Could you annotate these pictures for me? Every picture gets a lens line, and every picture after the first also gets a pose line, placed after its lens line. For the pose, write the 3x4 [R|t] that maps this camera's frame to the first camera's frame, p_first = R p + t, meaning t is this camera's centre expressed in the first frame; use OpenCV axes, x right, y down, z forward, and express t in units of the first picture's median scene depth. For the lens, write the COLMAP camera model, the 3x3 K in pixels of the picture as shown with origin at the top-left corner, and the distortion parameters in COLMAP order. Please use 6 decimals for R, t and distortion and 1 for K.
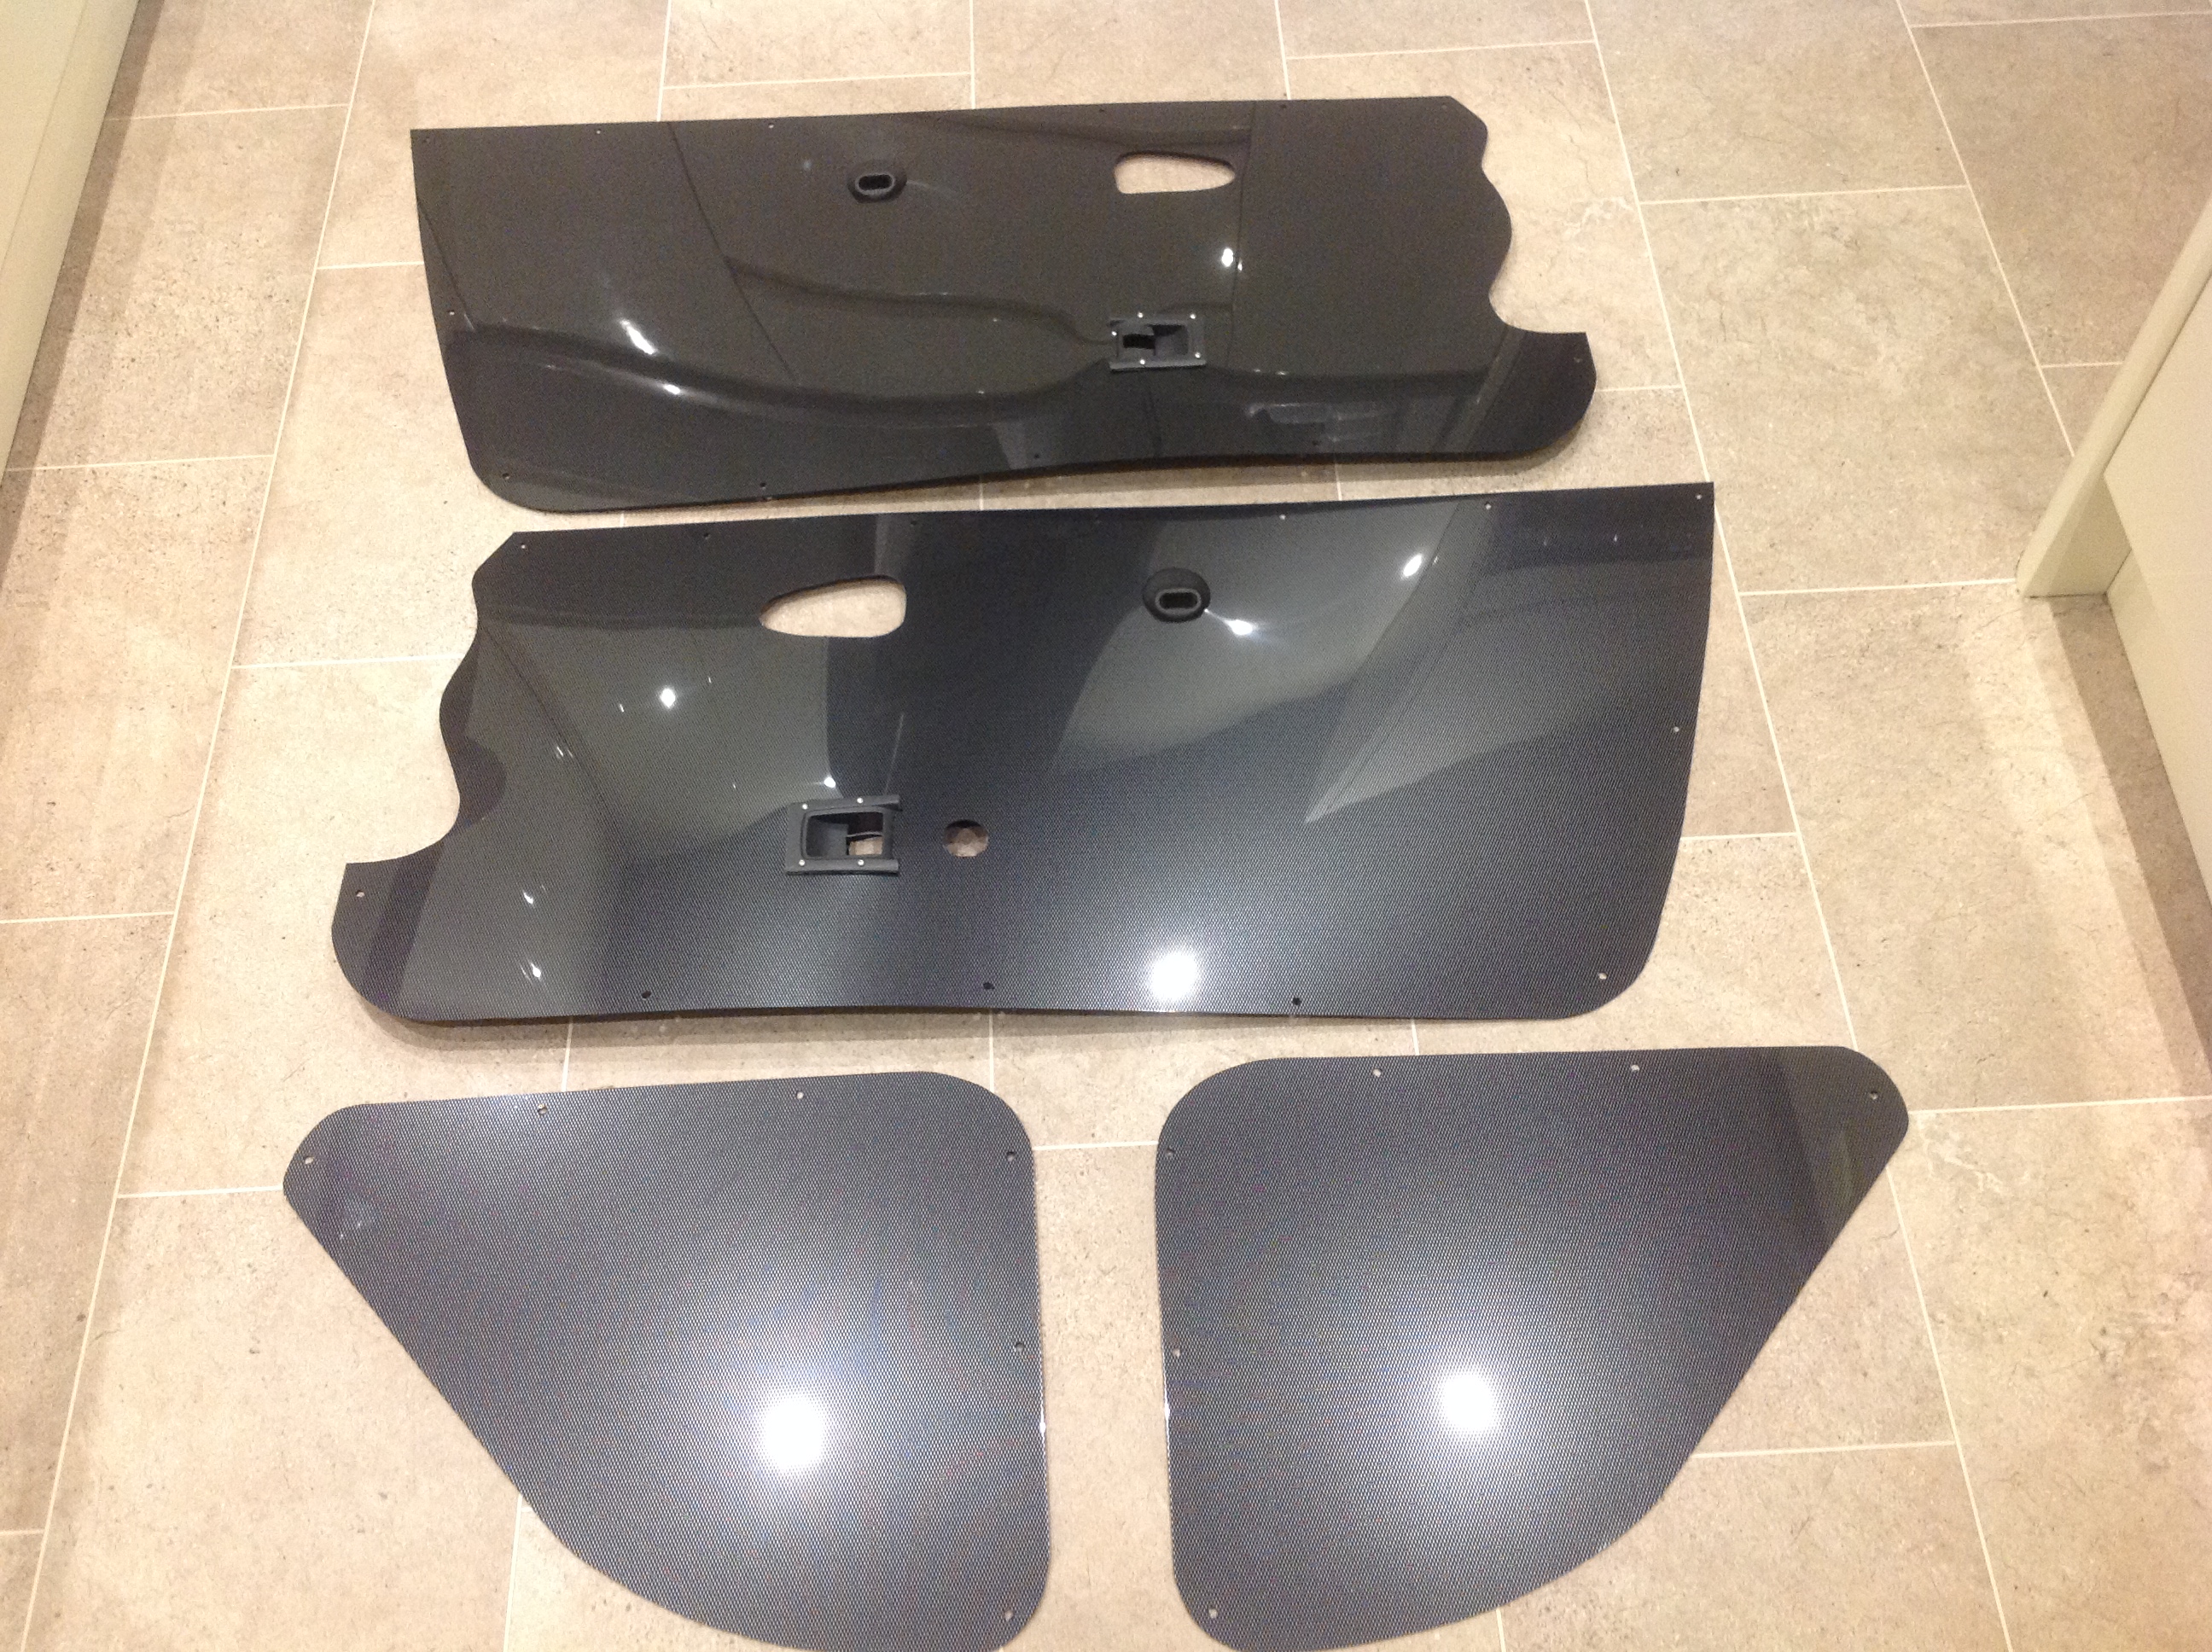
lens RADIAL K [[2127.2, 0, 1106.0], [0, 2127.2, 826.0], [0, 0, 1]] dist [0.142108, -0.332129]
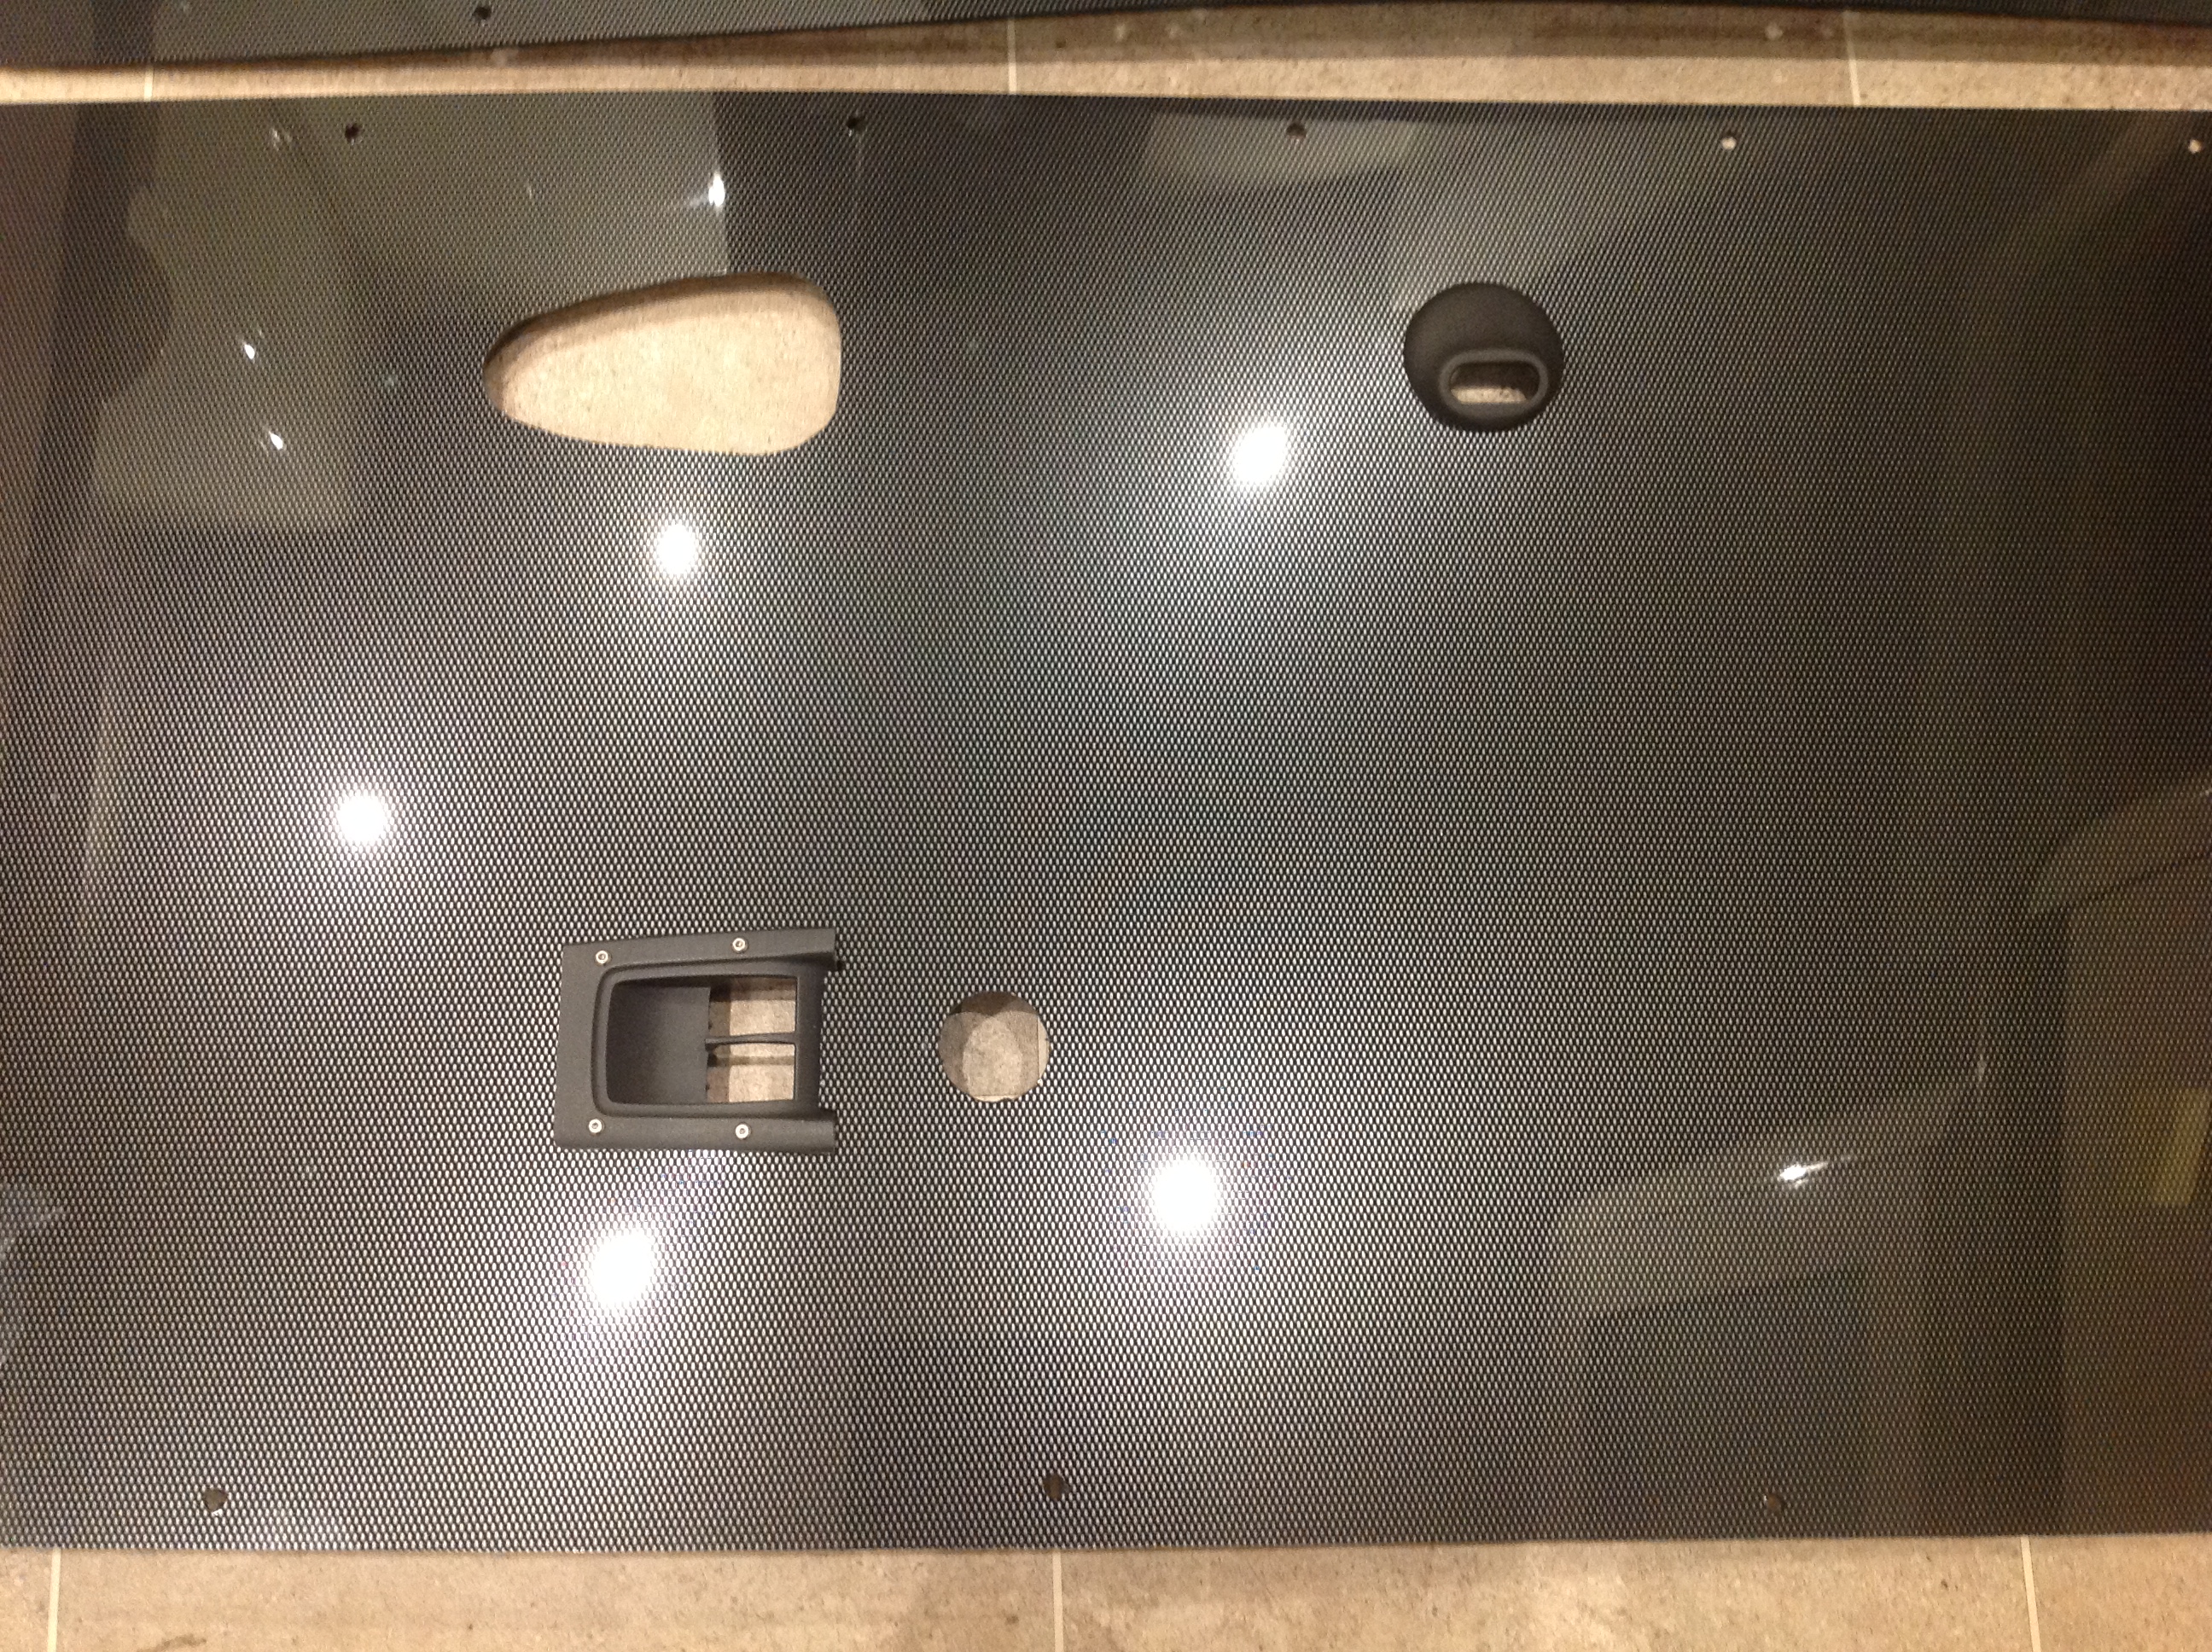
lens RADIAL K [[2152.2, 0, 1106.0], [0, 2152.2, 826.0], [0, 0, 1]] dist [0.029591, -0.071452]
pose [[0.998193, 0.020288, 0.056568, -0.058689], [-0.038745, 0.936806, 0.347697, -0.155149], [-0.045939, -0.349260, 0.935899, 0.530146]]
